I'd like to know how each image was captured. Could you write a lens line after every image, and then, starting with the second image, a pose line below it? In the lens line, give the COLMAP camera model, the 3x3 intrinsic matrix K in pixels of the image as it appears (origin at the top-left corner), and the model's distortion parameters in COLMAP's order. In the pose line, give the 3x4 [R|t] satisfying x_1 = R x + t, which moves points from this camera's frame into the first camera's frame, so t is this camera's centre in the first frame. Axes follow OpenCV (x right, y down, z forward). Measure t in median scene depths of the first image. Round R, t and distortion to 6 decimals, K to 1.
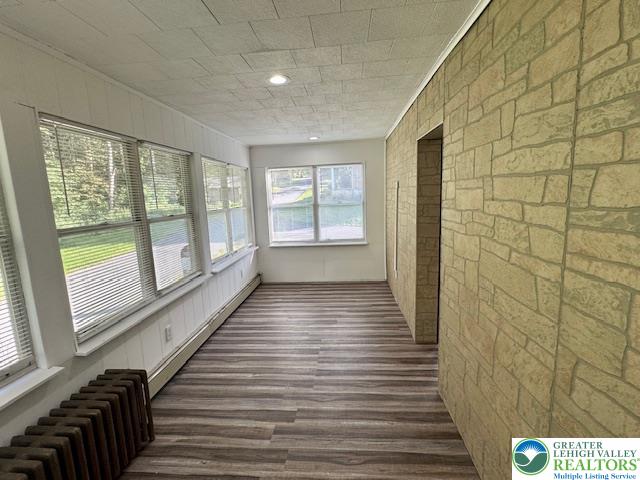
lens RADIAL K [[311.1, 0, 320.0], [0, 311.1, 240.0], [0, 0, 1]] dist [-0.004869, -0.001504]
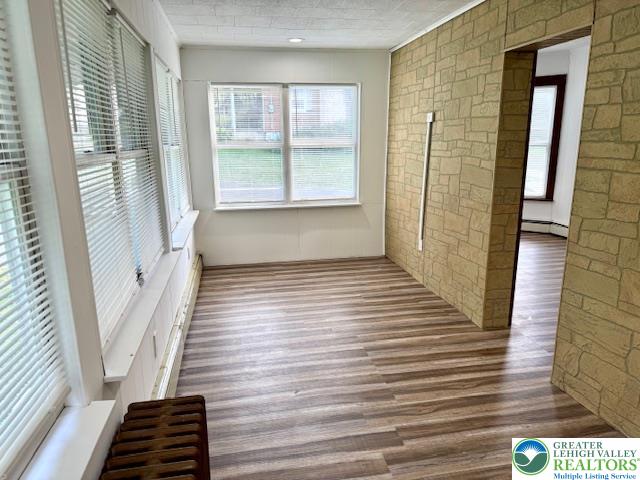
lens RADIAL K [[453.0, 0, 320.3], [0, 453.0, 245.8], [0, 0, 1]] dist [0.008474, -0.004894]
pose [[0.962915, -0.034561, 0.267583, -0.234163], [0.012376, 0.996376, 0.084153, 0.020855], [-0.269522, -0.077721, 0.959853, 0.043161]]
